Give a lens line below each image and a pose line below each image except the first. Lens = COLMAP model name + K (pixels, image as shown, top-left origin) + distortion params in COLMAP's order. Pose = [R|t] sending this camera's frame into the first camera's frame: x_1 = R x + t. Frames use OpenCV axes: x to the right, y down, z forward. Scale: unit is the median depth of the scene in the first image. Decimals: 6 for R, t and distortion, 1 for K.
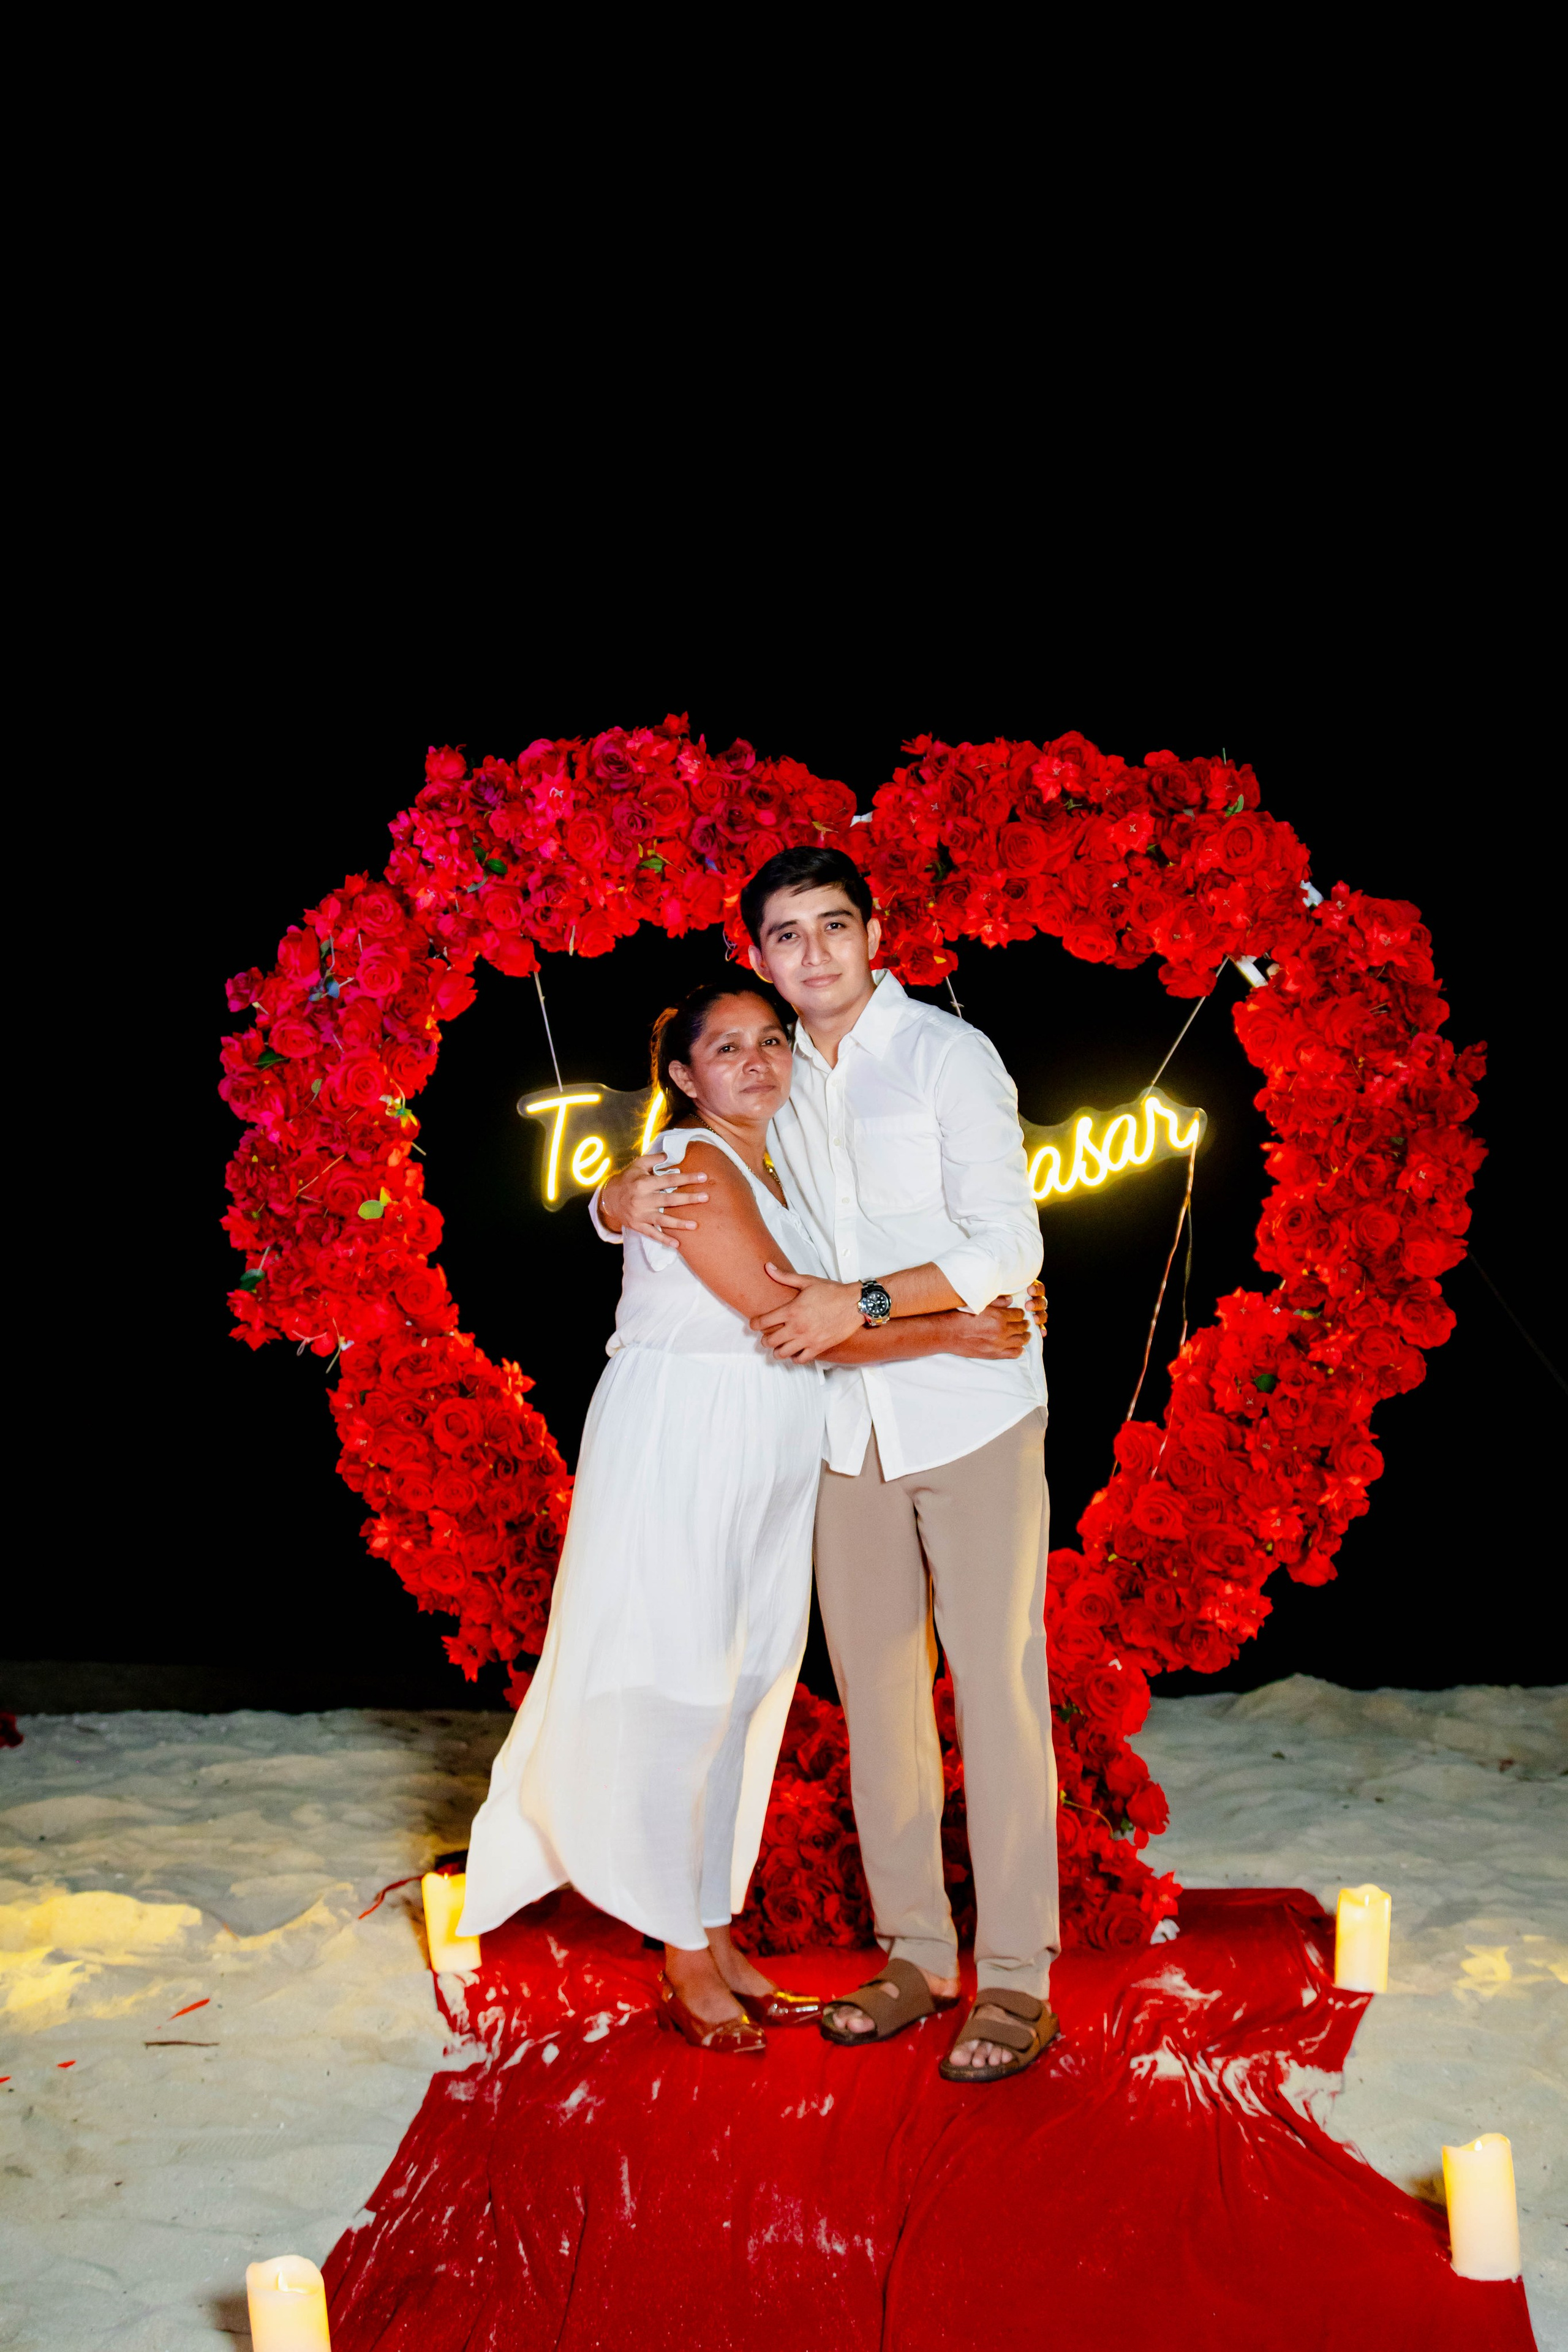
lens RADIAL K [[2492.6, 0, 863.6], [0, 2492.6, 1123.9], [0, 0, 1]] dist [-0.011256, 0.000000]
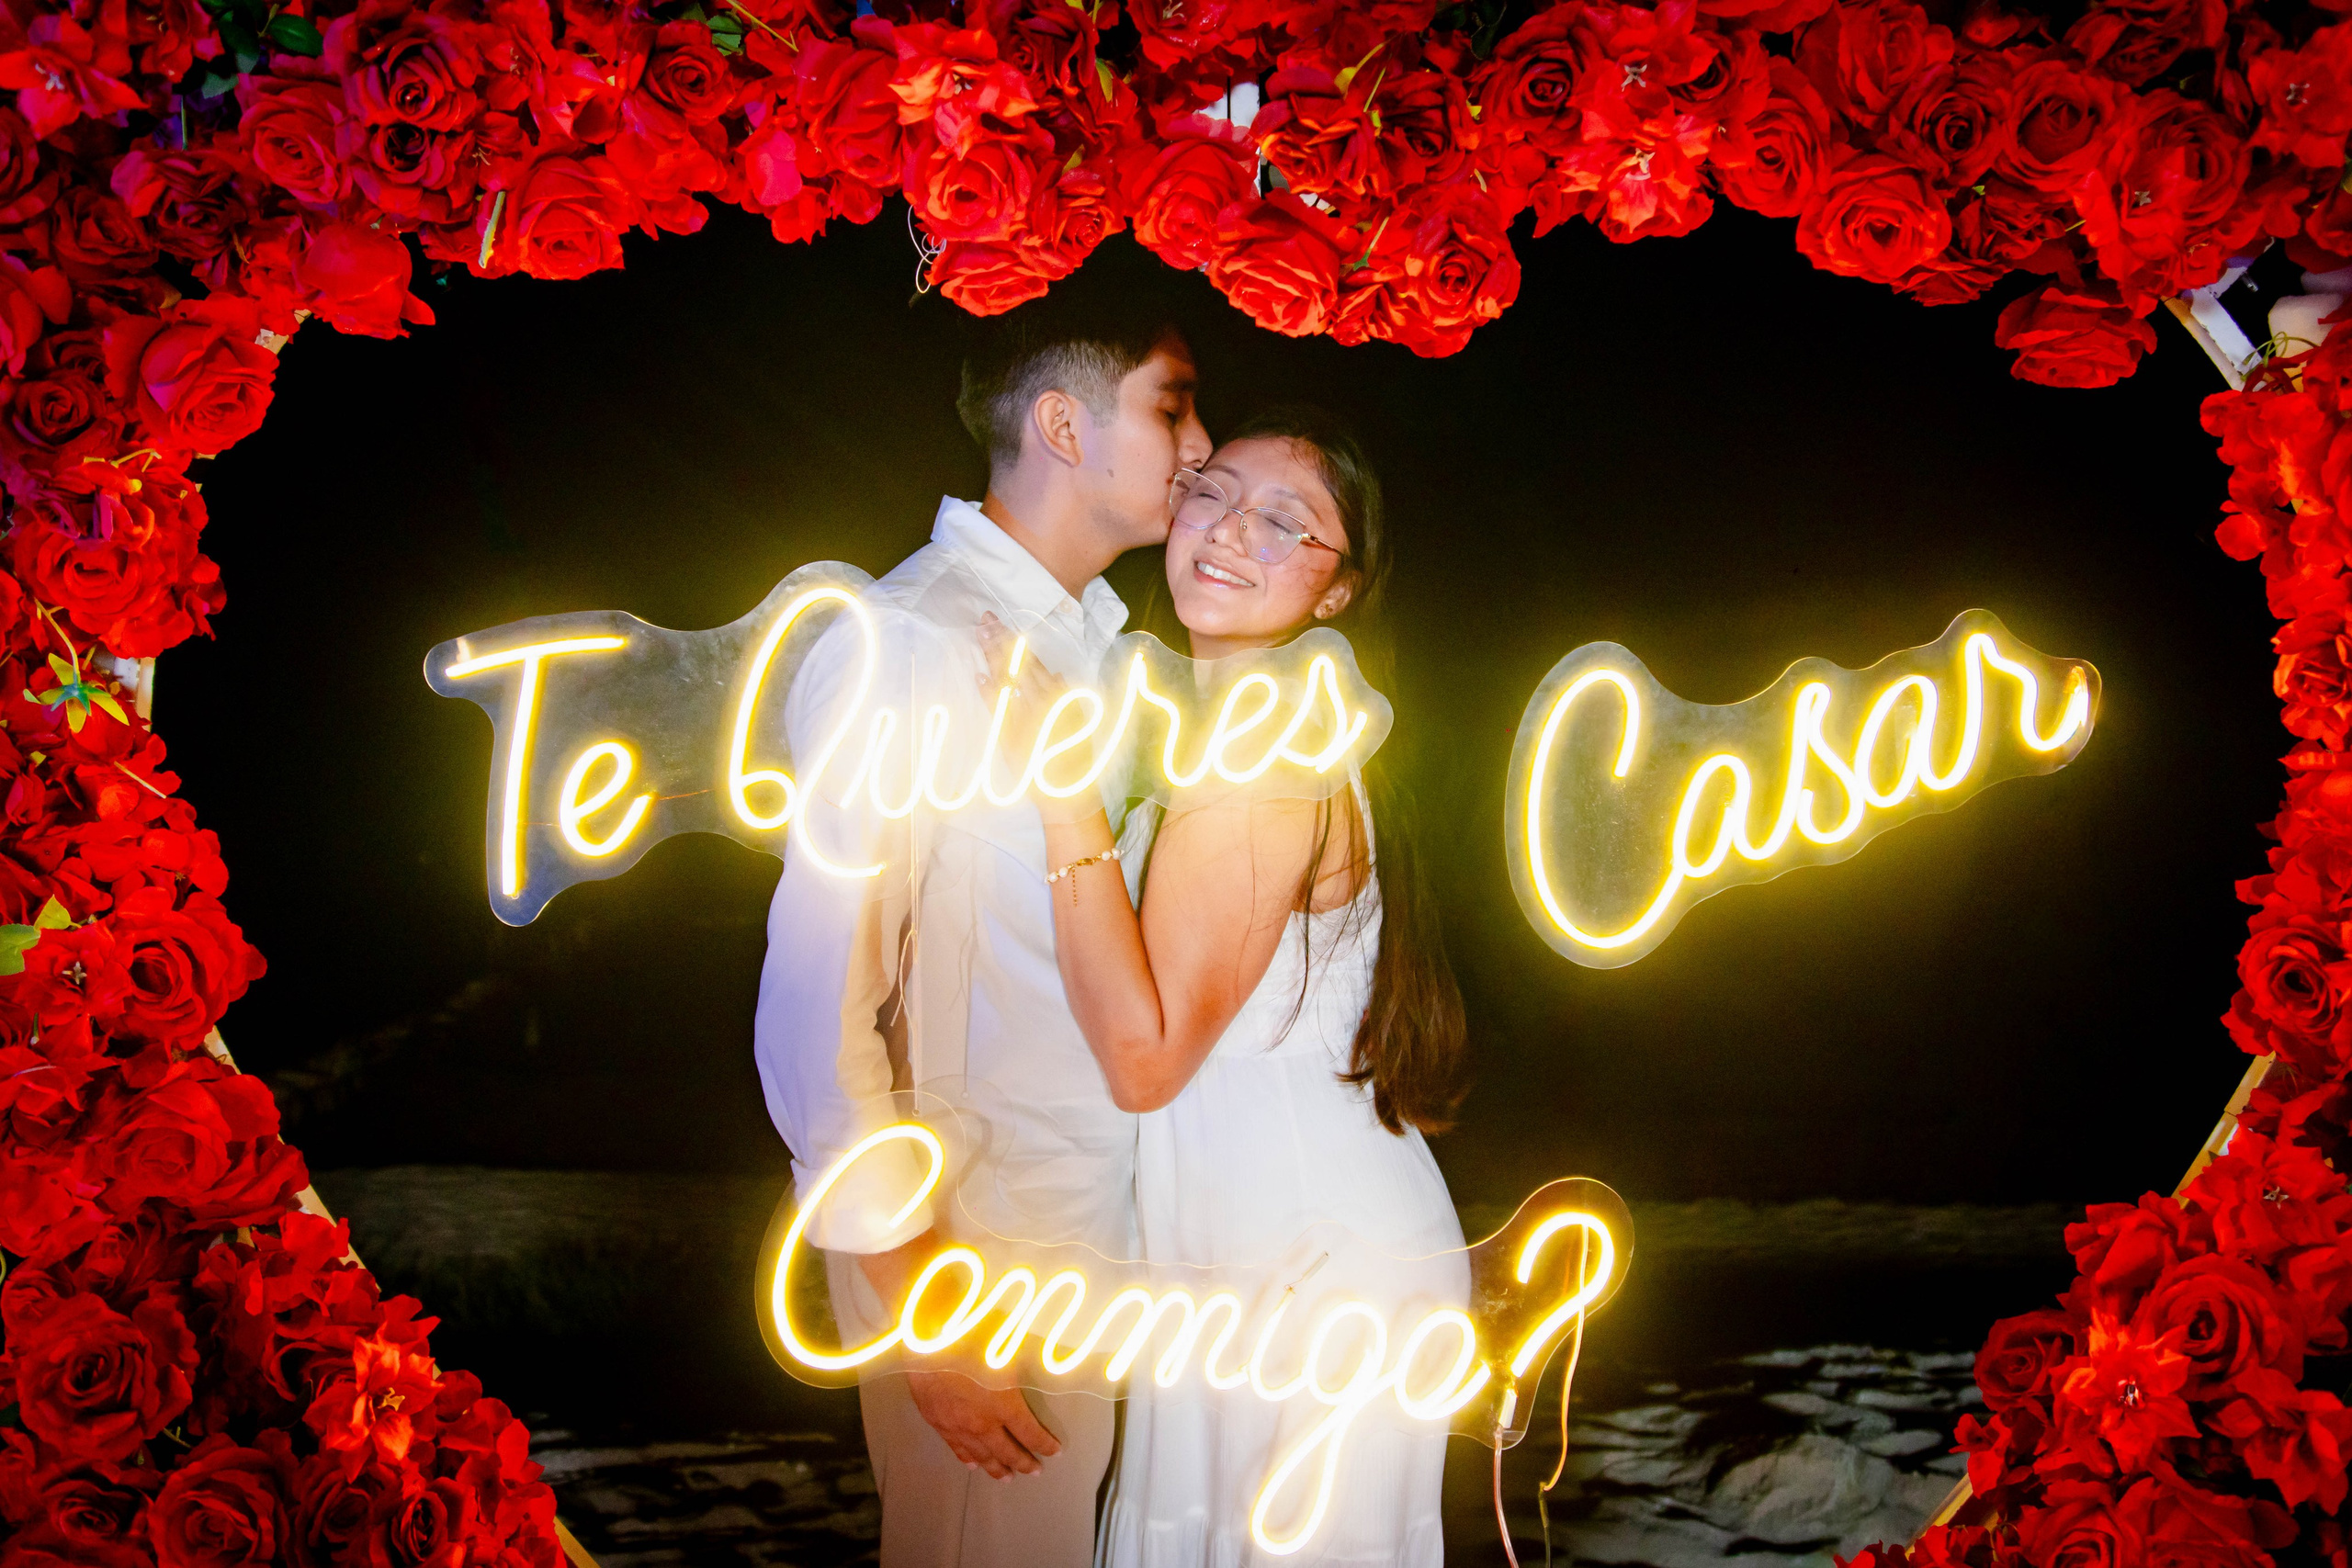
lens RADIAL K [[1764.2, 0, 1162.3], [0, 1764.2, 780.1], [0, 0, 1]] dist [-0.046231, 0.031951]
pose [[0.999906, -0.011282, 0.007753, -0.020350], [0.010623, 0.996710, 0.080356, -0.011832], [-0.008634, -0.080266, 0.996736, 0.728439]]
